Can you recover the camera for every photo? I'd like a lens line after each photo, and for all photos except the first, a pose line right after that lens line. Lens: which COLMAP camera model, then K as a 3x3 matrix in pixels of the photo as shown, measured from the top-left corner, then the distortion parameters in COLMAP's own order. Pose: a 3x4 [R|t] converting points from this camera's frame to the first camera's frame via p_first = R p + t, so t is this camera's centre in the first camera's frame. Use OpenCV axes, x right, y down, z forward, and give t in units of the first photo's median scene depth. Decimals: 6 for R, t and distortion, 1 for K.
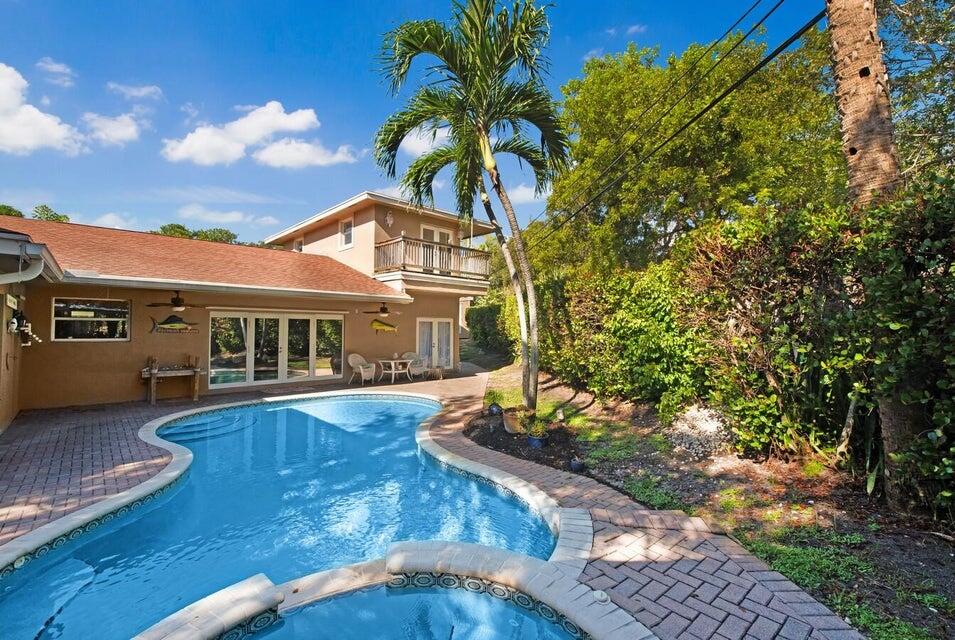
lens RADIAL K [[393.1, 0, 477.5], [0, 393.1, 320.0], [0, 0, 1]] dist [-0.015185, -0.000842]
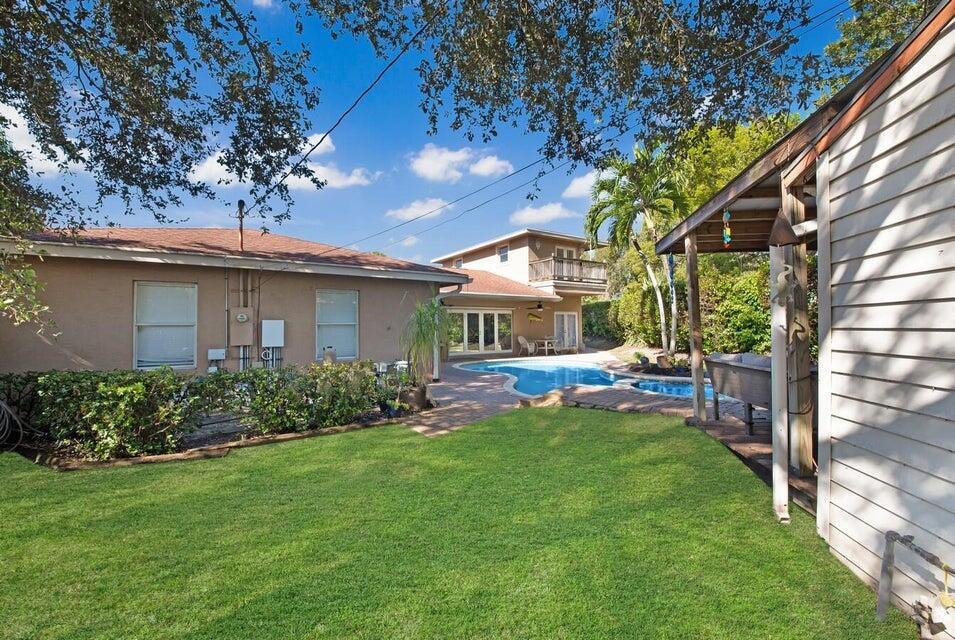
lens RADIAL K [[352.1, 0, 477.5], [0, 352.1, 320.0], [0, 0, 1]] dist [-0.021713, 0.000124]
pose [[0.977492, -0.017746, -0.210224, -0.282324], [0.018669, 0.999823, 0.002405, 0.028113], [0.210144, -0.006276, 0.977650, -0.543803]]
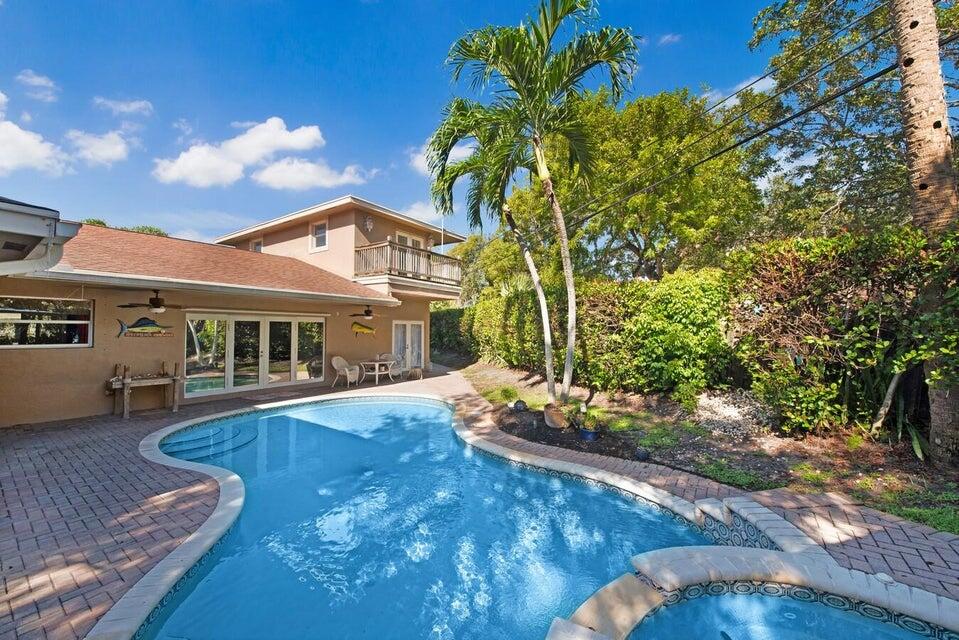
lens RADIAL K [[353.6, 0, 479.5], [0, 353.6, 320.0], [0, 0, 1]] dist [-0.021713, 0.000124]
pose [[0.978835, 0.000675, 0.204652, -0.213278], [0.000953, 0.999969, -0.007854, 0.001203], [-0.204651, 0.007883, 0.978803, 0.070273]]
